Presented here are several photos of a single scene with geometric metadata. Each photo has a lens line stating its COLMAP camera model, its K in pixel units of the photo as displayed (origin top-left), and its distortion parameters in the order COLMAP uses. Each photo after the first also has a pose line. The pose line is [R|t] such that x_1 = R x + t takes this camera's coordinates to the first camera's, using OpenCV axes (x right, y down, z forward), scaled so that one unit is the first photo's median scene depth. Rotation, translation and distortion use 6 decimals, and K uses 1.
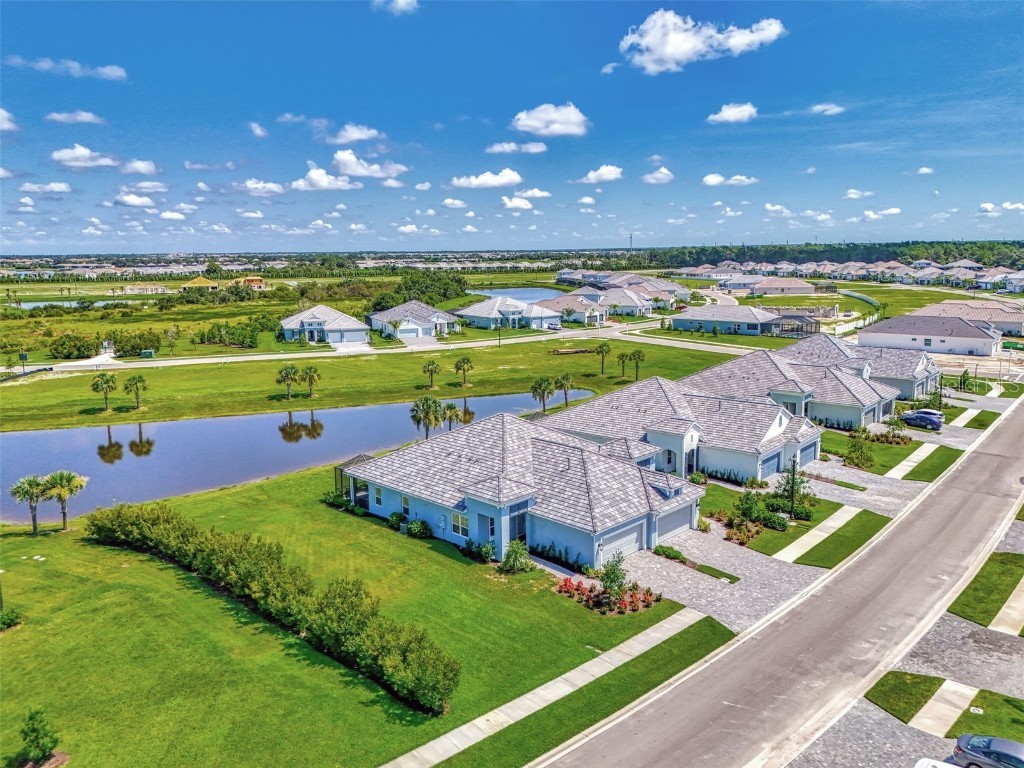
lens RADIAL K [[798.6, 0, 495.5], [0, 798.6, 390.5], [0, 0, 1]] dist [0.073266, -0.078722]
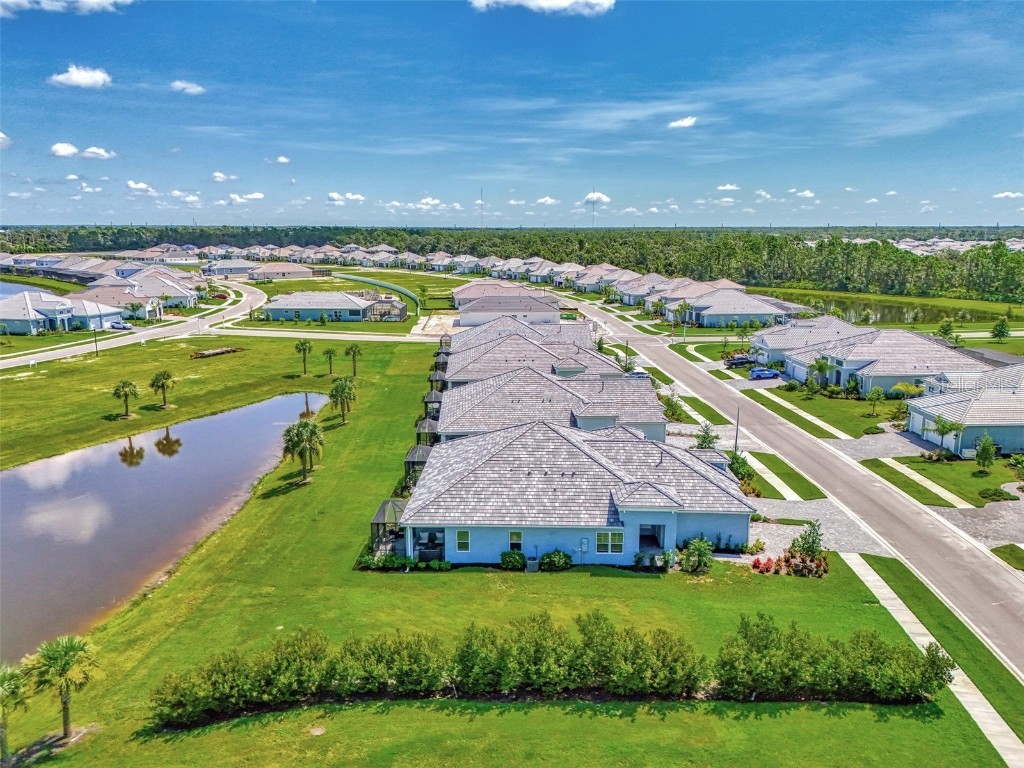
lens RADIAL K [[798.6, 0, 495.5], [0, 798.6, 390.5], [0, 0, 1]] dist [0.073266, -0.078722]
pose [[0.708433, -0.127488, 0.694168, -0.161122], [0.110859, 0.991442, 0.068947, -0.018530], [-0.697017, 0.028111, 0.716504, 0.086599]]
